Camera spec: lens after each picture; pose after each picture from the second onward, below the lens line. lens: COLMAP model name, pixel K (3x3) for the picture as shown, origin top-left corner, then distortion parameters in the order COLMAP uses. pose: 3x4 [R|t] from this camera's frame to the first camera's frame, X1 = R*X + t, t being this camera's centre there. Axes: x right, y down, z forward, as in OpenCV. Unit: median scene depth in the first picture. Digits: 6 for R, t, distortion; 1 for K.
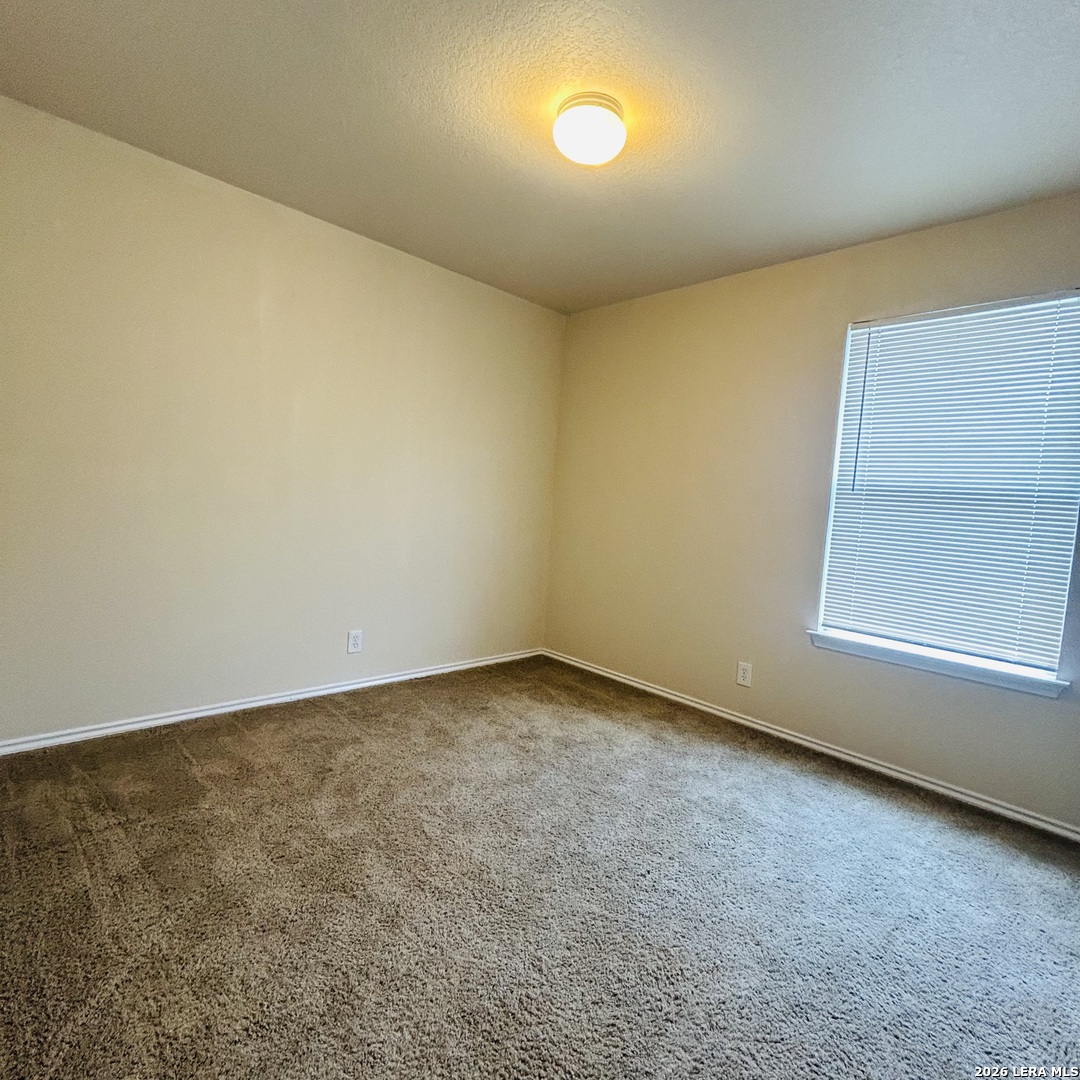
lens RADIAL K [[583.7, 0, 539.9], [0, 583.7, 538.1], [0, 0, 1]] dist [0.007930, -0.002921]
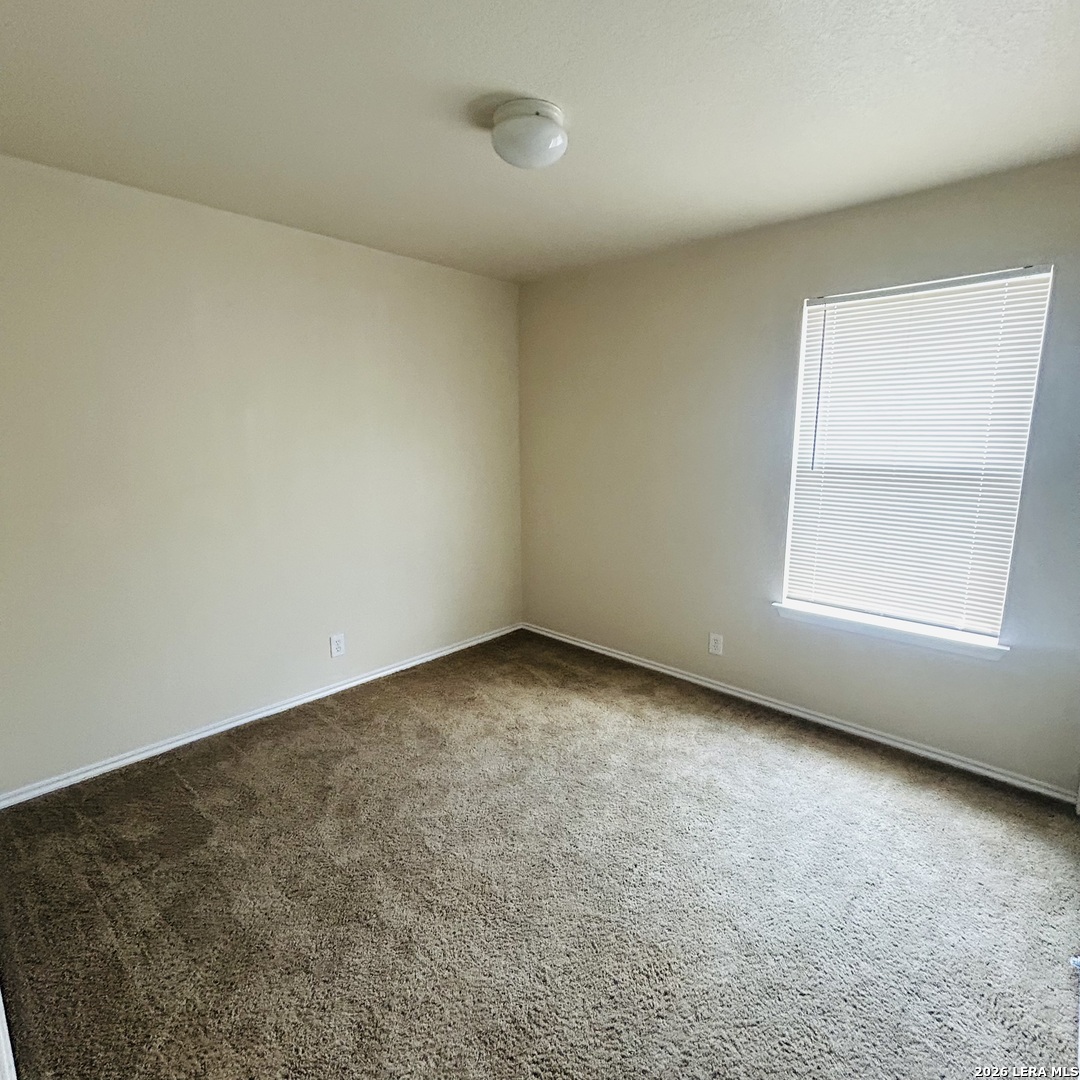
lens RADIAL K [[583.7, 0, 539.6], [0, 583.7, 542.1], [0, 0, 1]] dist [0.007930, -0.002921]
pose [[0.996076, -0.077828, 0.042133, 0.007607], [0.072667, 0.990979, 0.112607, -0.171412], [-0.050517, -0.109104, 0.992746, -0.013795]]
